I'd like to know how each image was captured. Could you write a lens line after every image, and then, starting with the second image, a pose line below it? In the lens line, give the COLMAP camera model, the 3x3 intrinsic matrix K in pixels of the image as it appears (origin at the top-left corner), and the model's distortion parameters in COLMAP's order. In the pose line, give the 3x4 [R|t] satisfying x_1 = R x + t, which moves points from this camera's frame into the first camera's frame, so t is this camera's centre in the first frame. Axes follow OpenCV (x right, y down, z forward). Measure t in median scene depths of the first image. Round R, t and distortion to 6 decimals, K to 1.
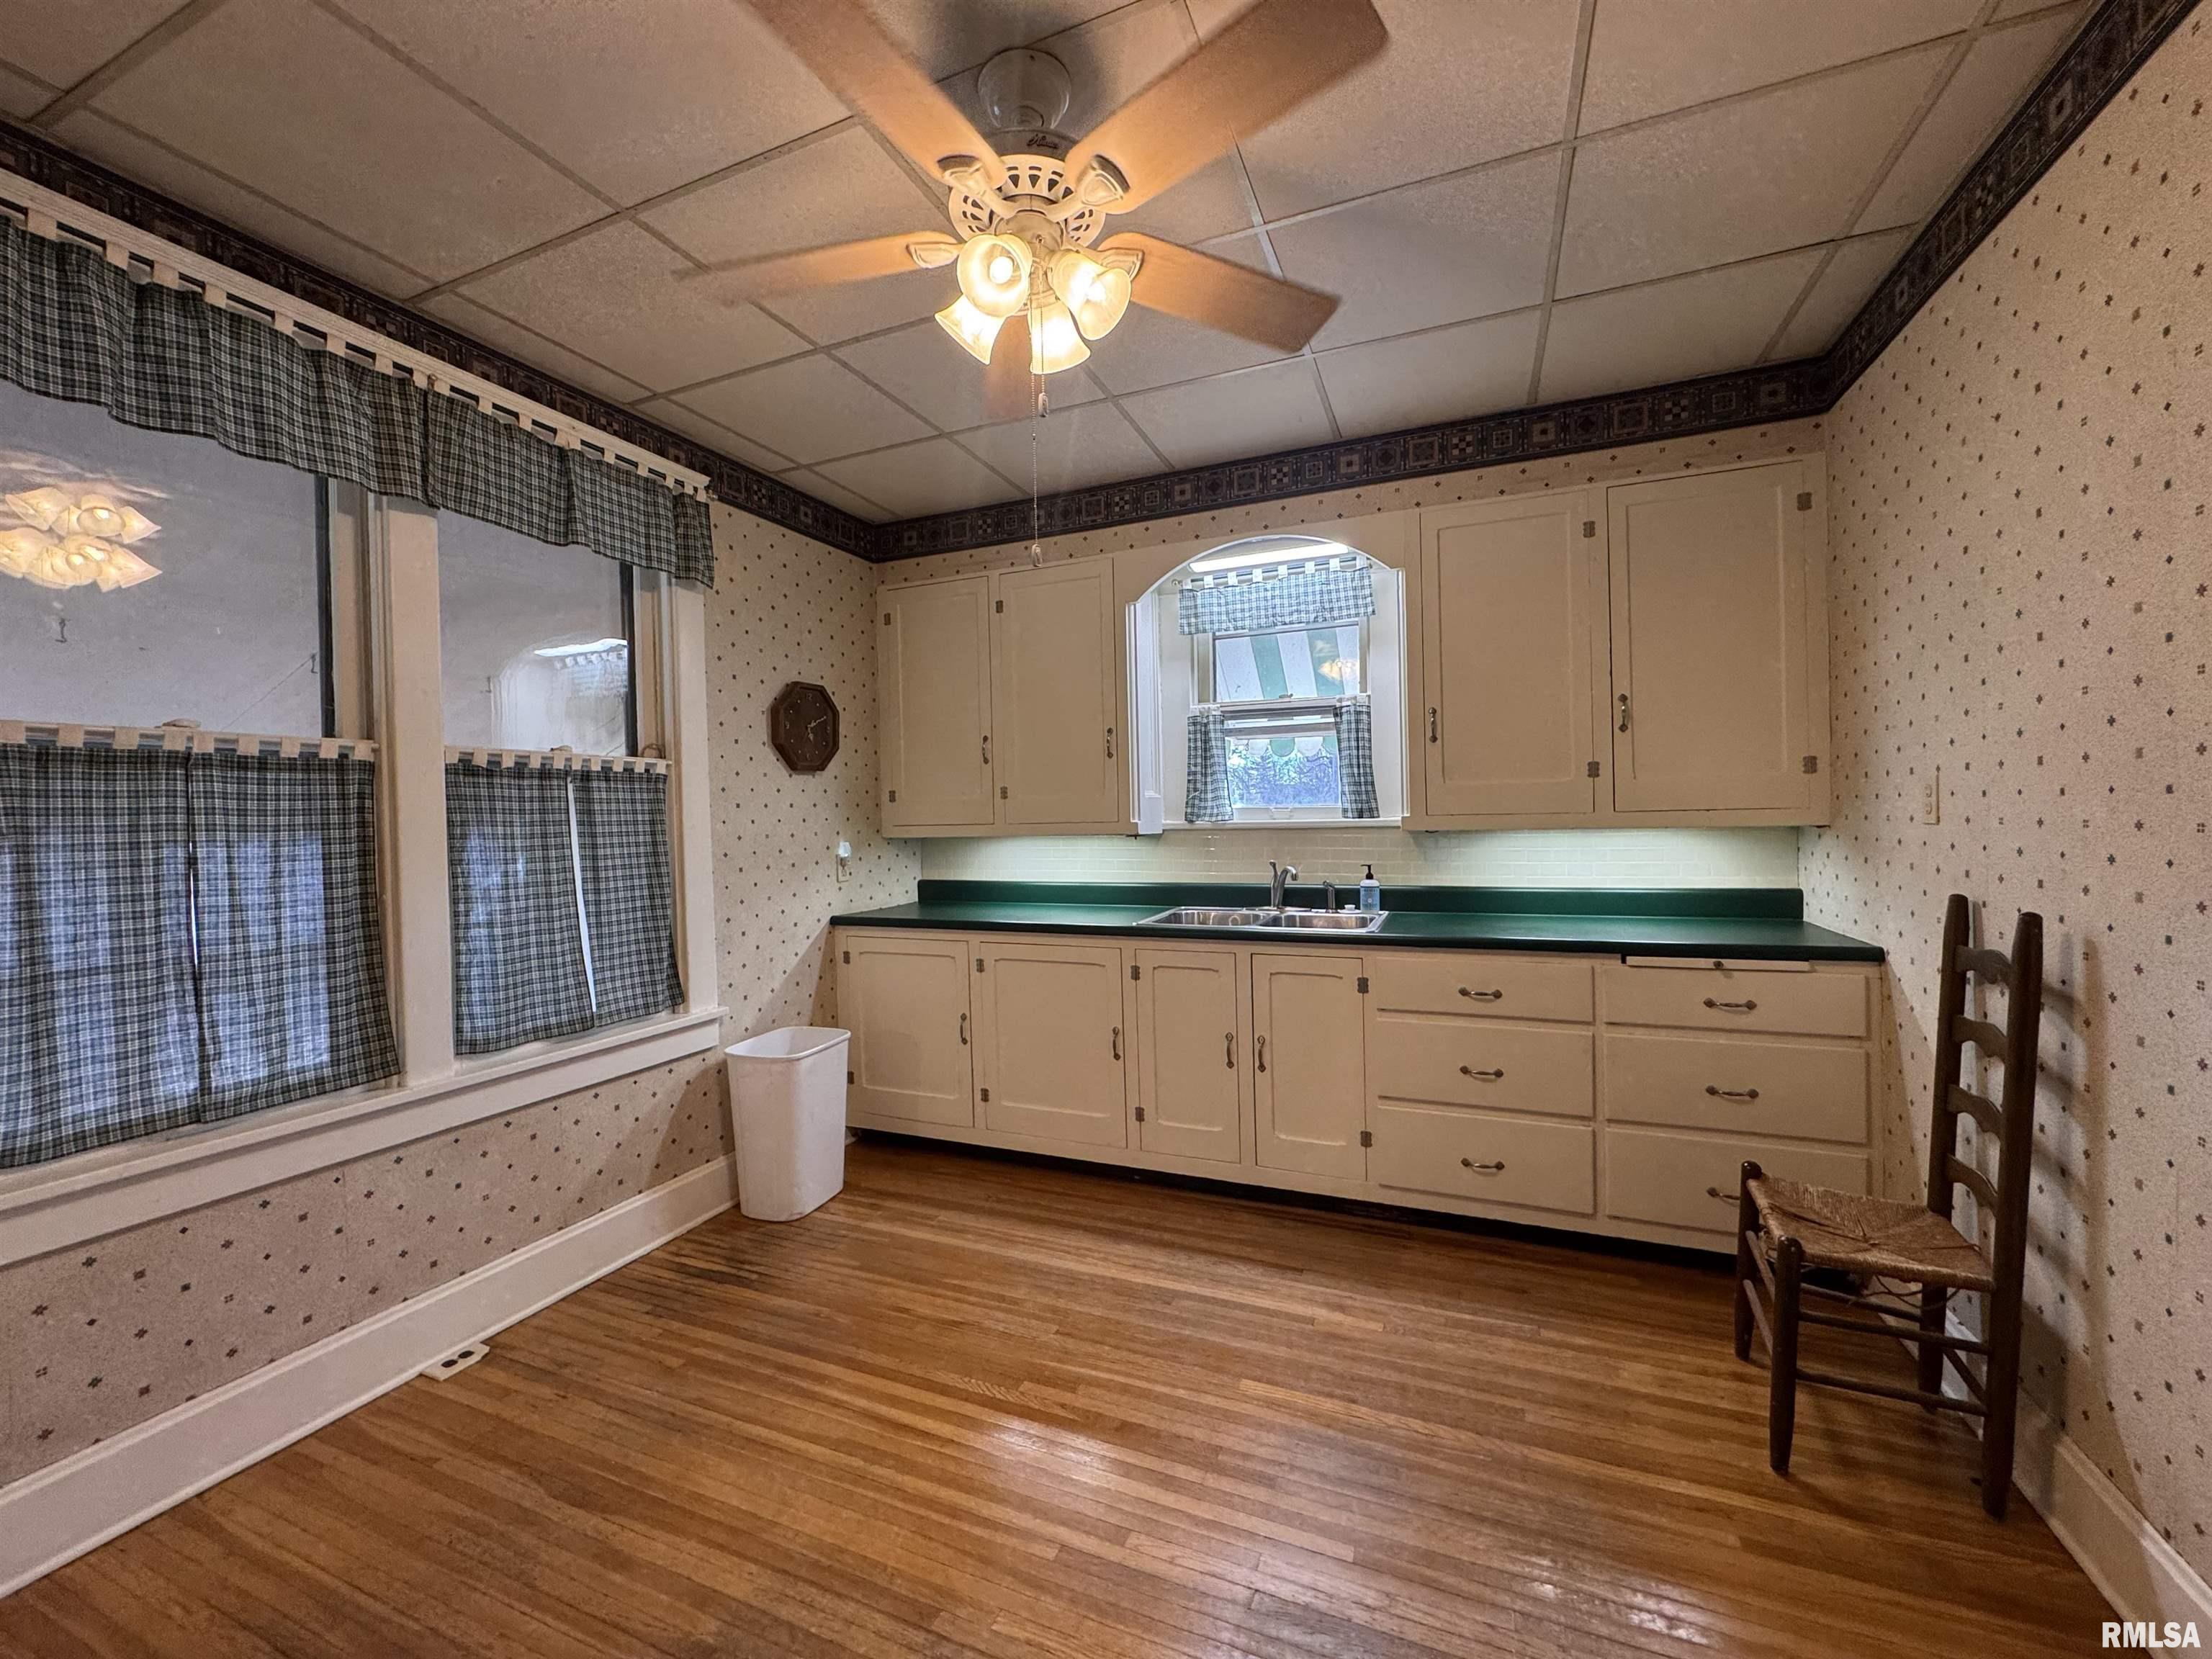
lens RADIAL K [[879.2, 0, 1106.0], [0, 879.2, 829.5], [0, 0, 1]] dist [-0.003083, 0.000048]
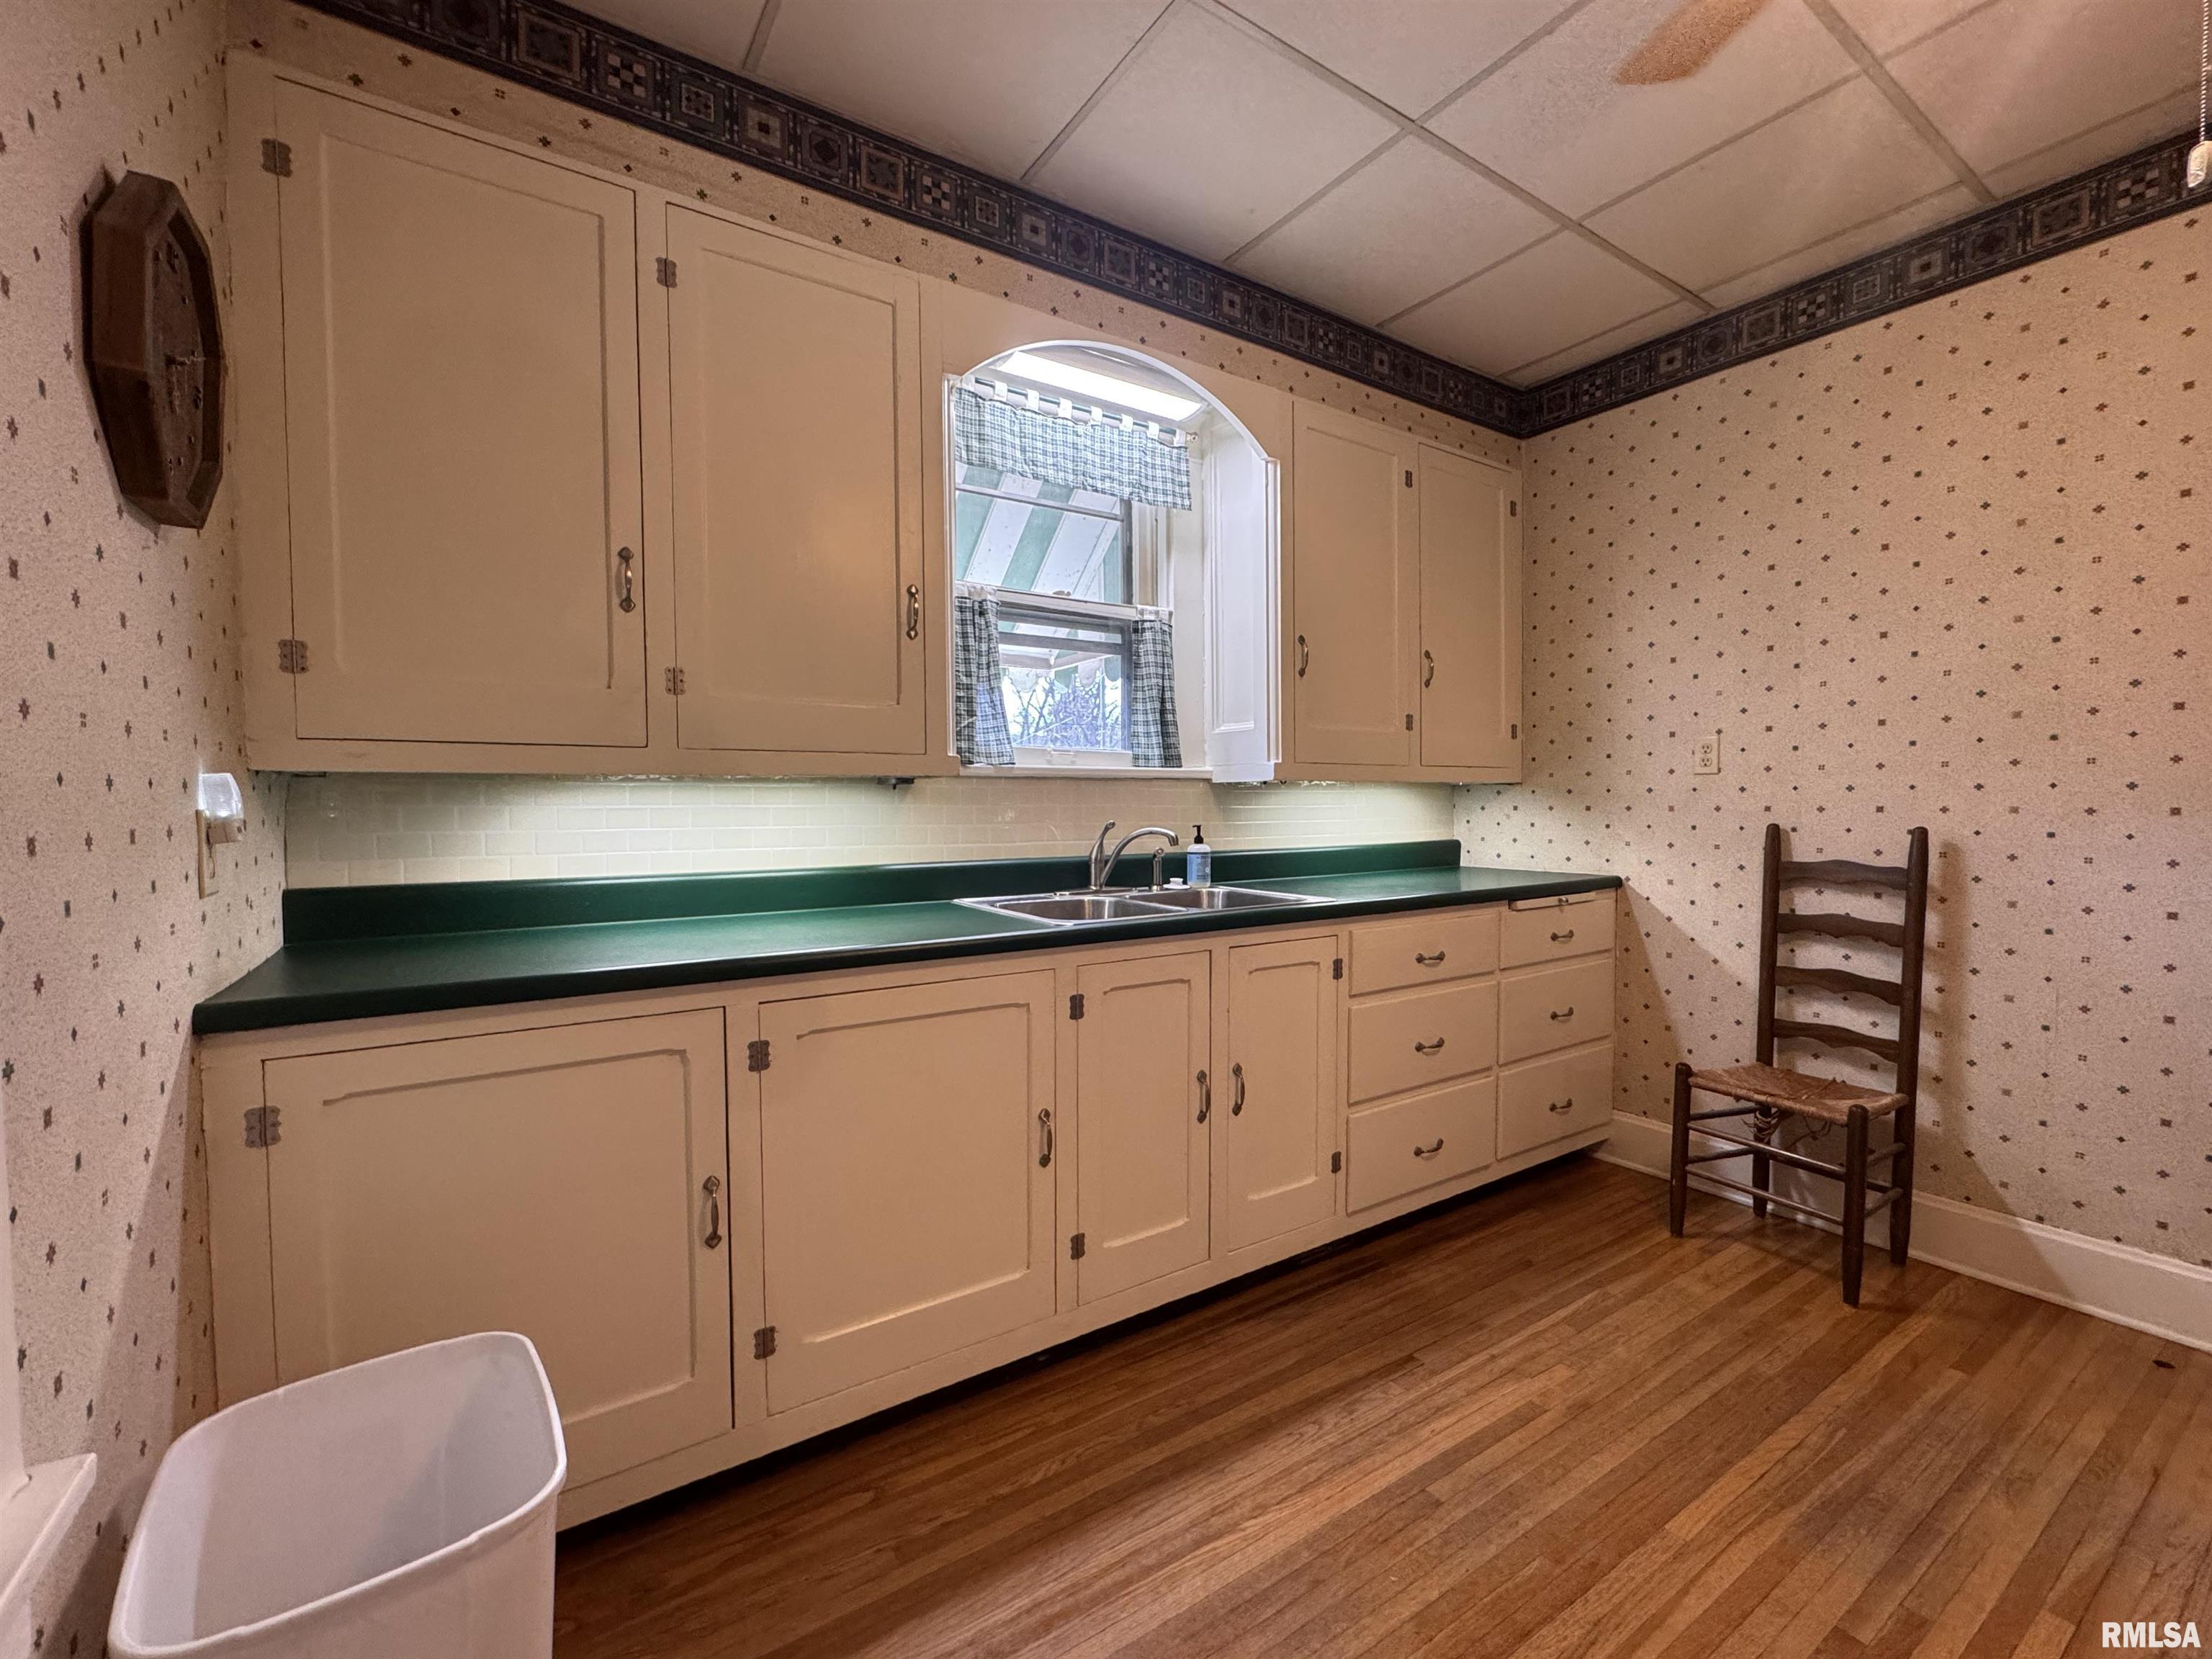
lens RADIAL K [[937.4, 0, 1106.0], [0, 937.4, 829.5], [0, 0, 1]] dist [-0.001047, -0.000082]
pose [[0.554861, -0.006258, 0.831920, -0.562995], [0.007280, 0.999970, 0.002667, 0.051537], [-0.831911, 0.004577, 0.554890, 0.757337]]
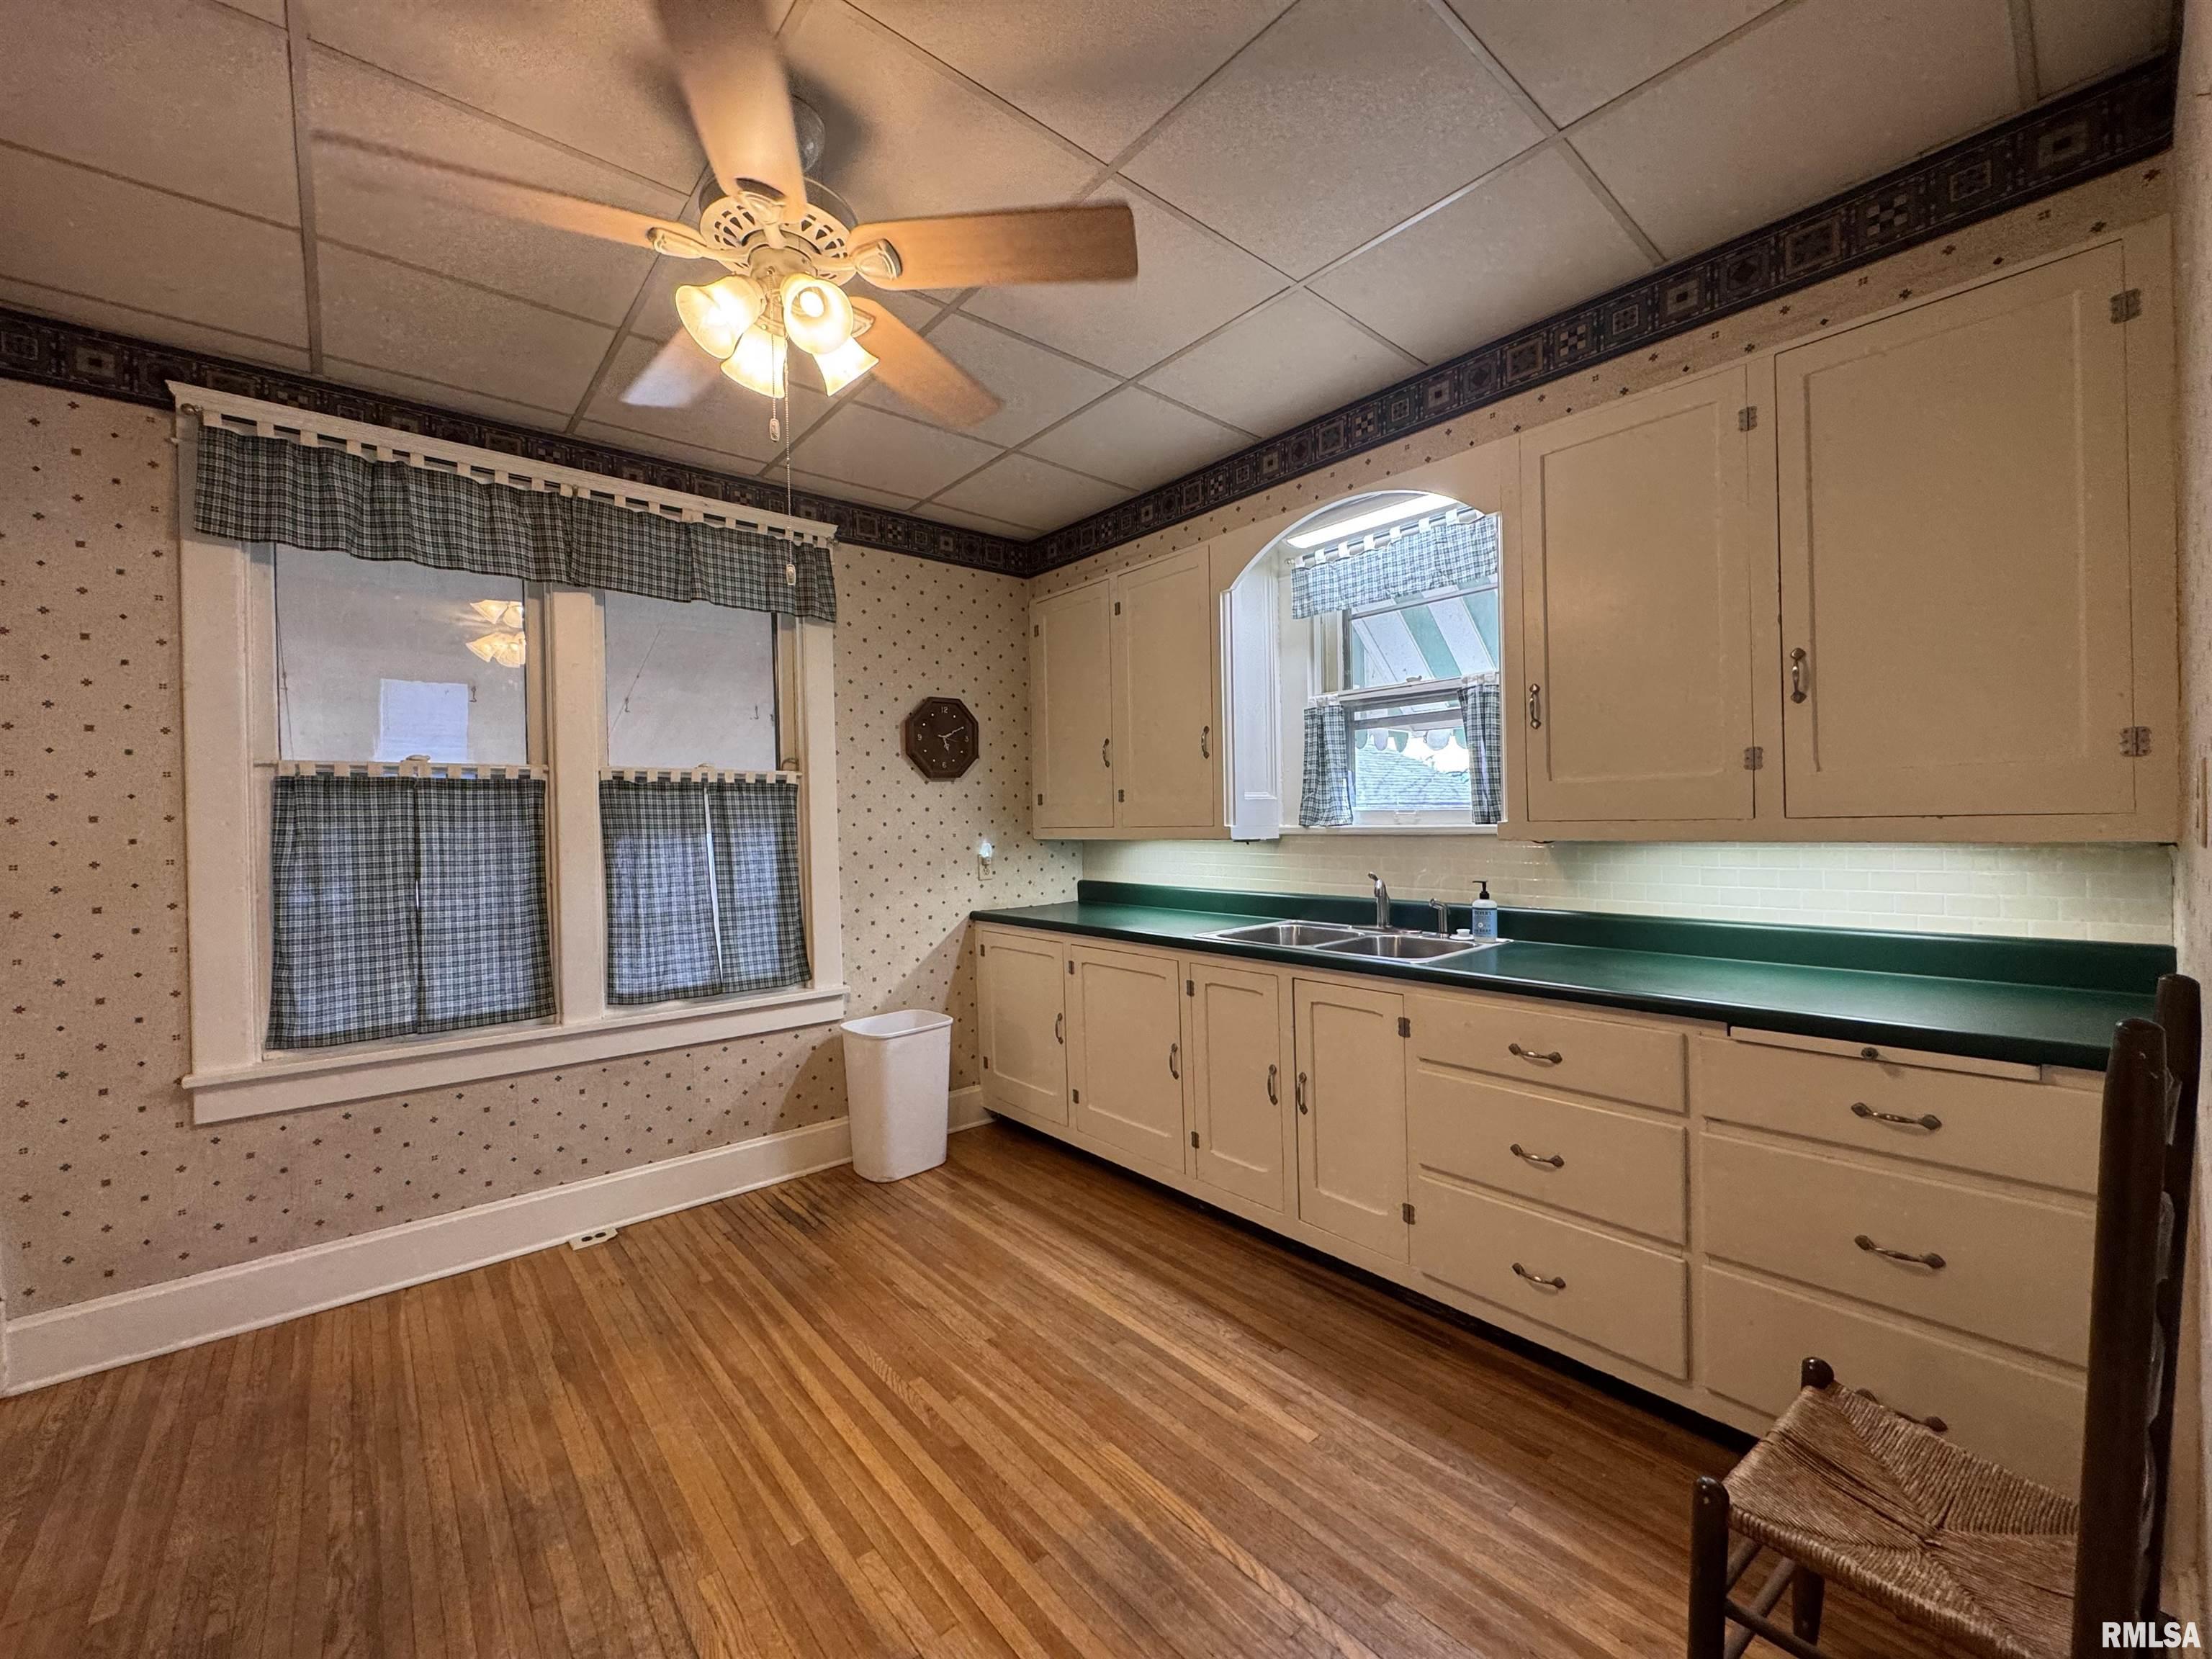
lens RADIAL K [[879.2, 0, 1106.0], [0, 879.2, 829.5], [0, 0, 1]] dist [-0.003083, 0.000048]
pose [[0.894628, 0.008127, -0.446738, 0.439417], [-0.006644, 0.999966, 0.004886, -0.011771], [0.446763, -0.001403, 0.894651, 0.145852]]
